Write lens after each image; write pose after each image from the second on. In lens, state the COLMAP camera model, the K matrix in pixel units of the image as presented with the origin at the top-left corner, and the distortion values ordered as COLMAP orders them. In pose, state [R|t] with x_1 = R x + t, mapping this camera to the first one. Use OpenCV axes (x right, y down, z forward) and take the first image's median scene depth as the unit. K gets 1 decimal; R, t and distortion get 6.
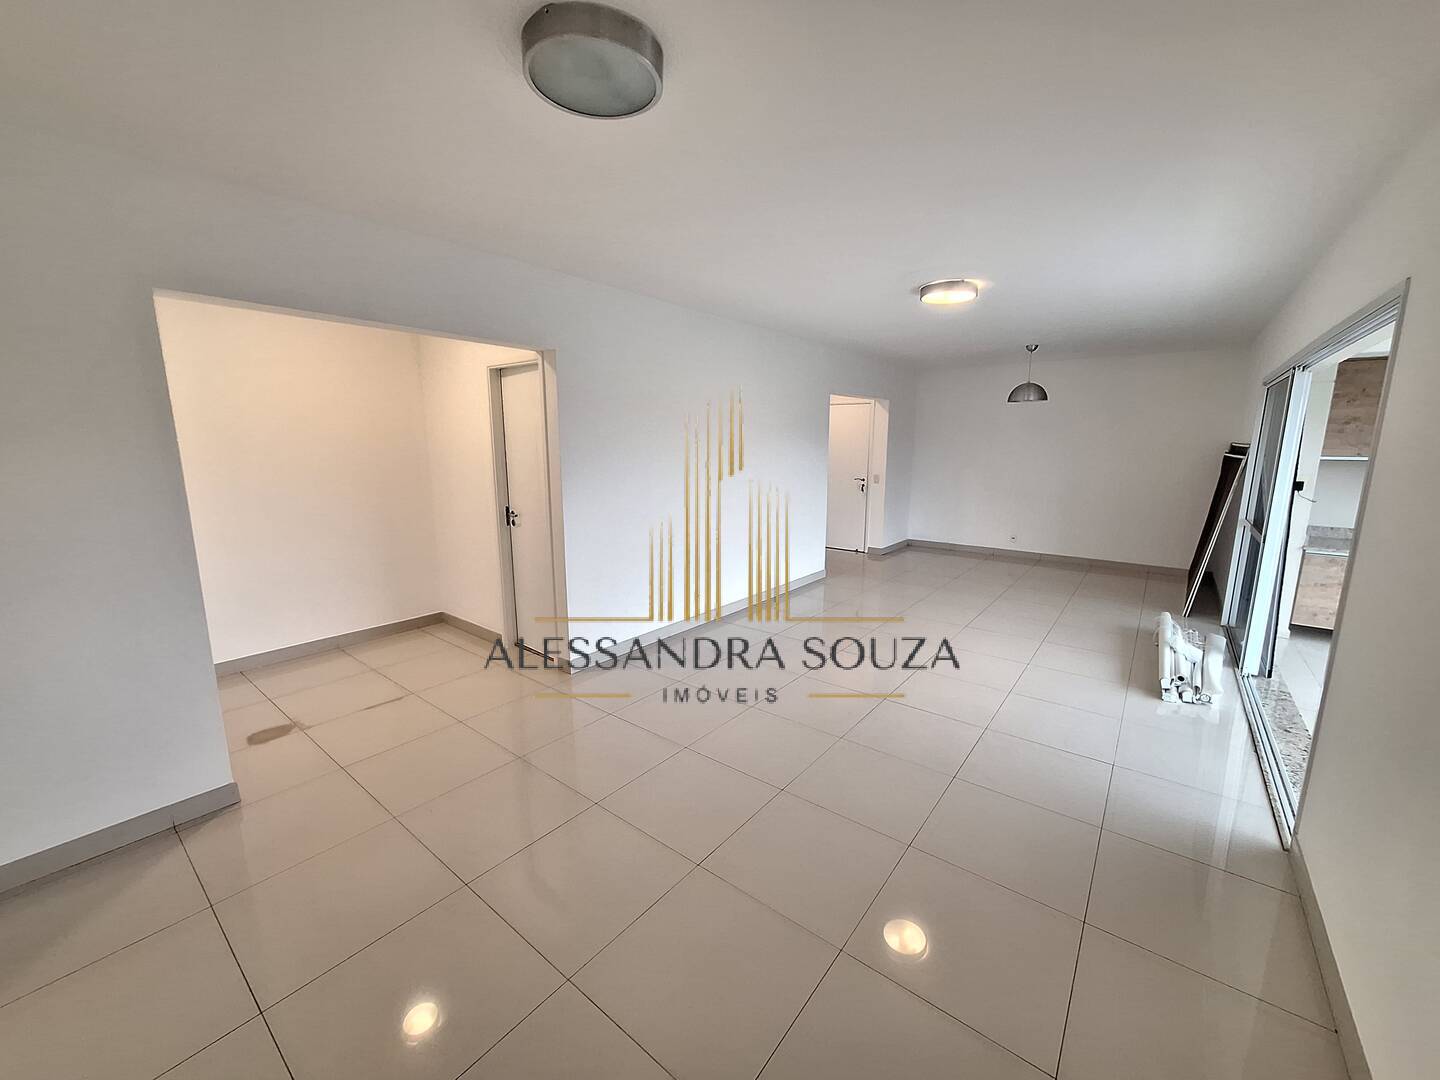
lens RADIAL K [[565.8, 0, 725.8], [0, 565.8, 545.3], [0, 0, 1]] dist [-0.015160, 0.005745]
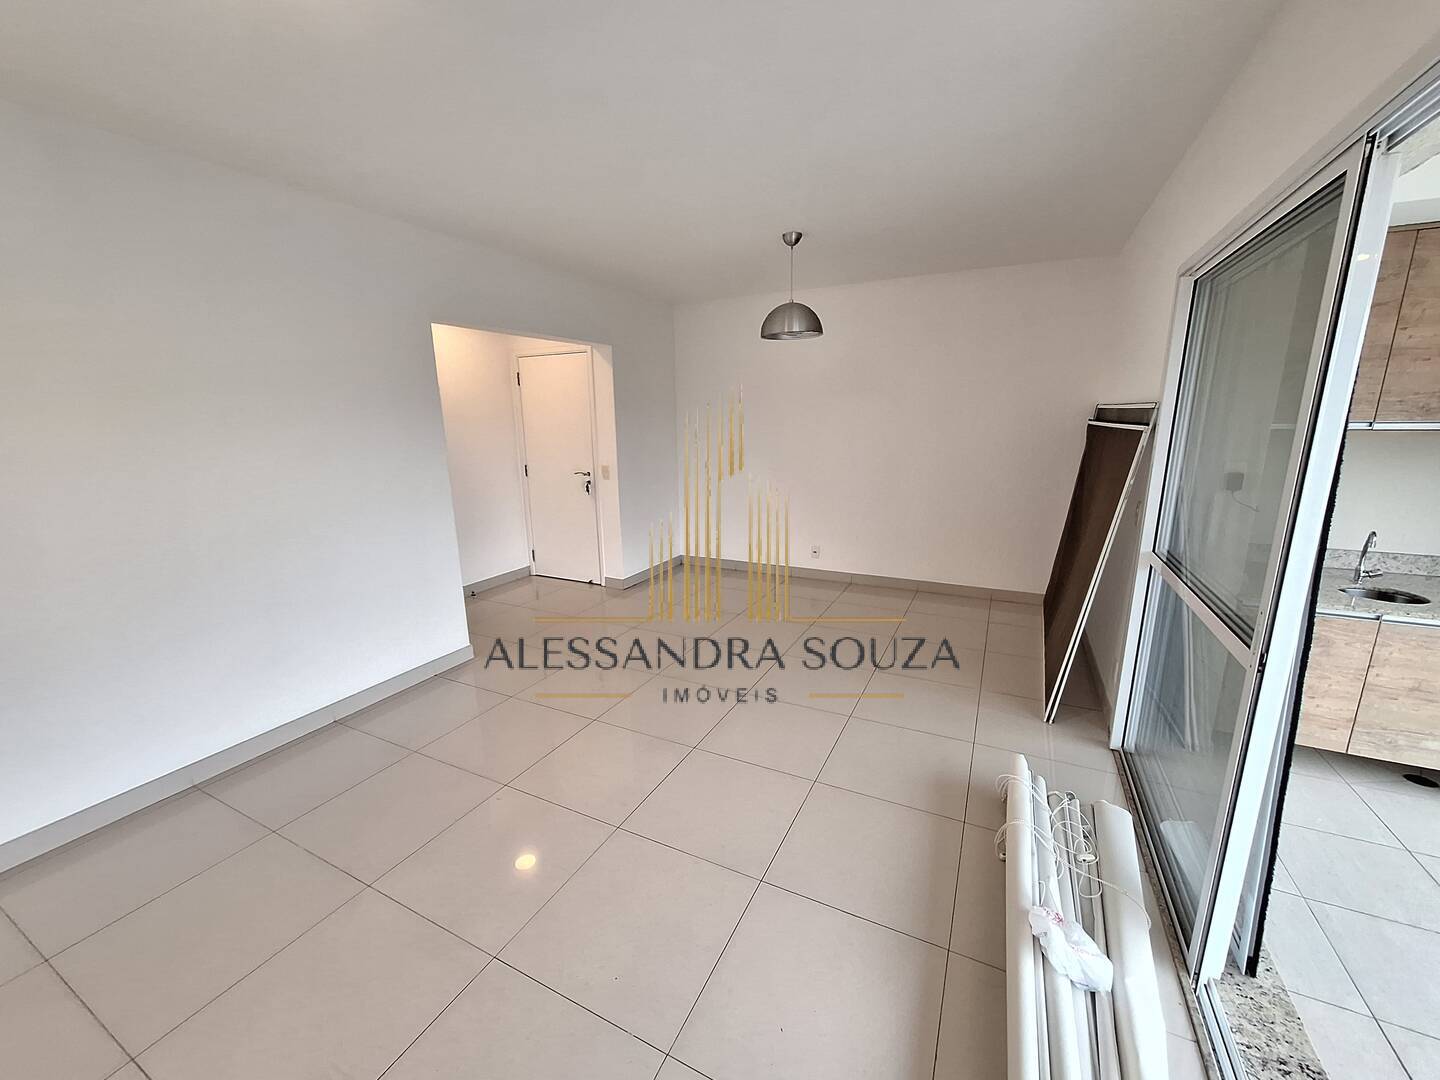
lens RADIAL K [[567.0, 0, 721.2], [0, 567.0, 547.9], [0, 0, 1]] dist [-0.007020, 0.000491]
pose [[0.980415, -0.059985, 0.187584, 0.344251], [0.051754, 0.997482, 0.048480, -0.072326], [-0.190020, -0.037822, 0.981051, 0.439867]]
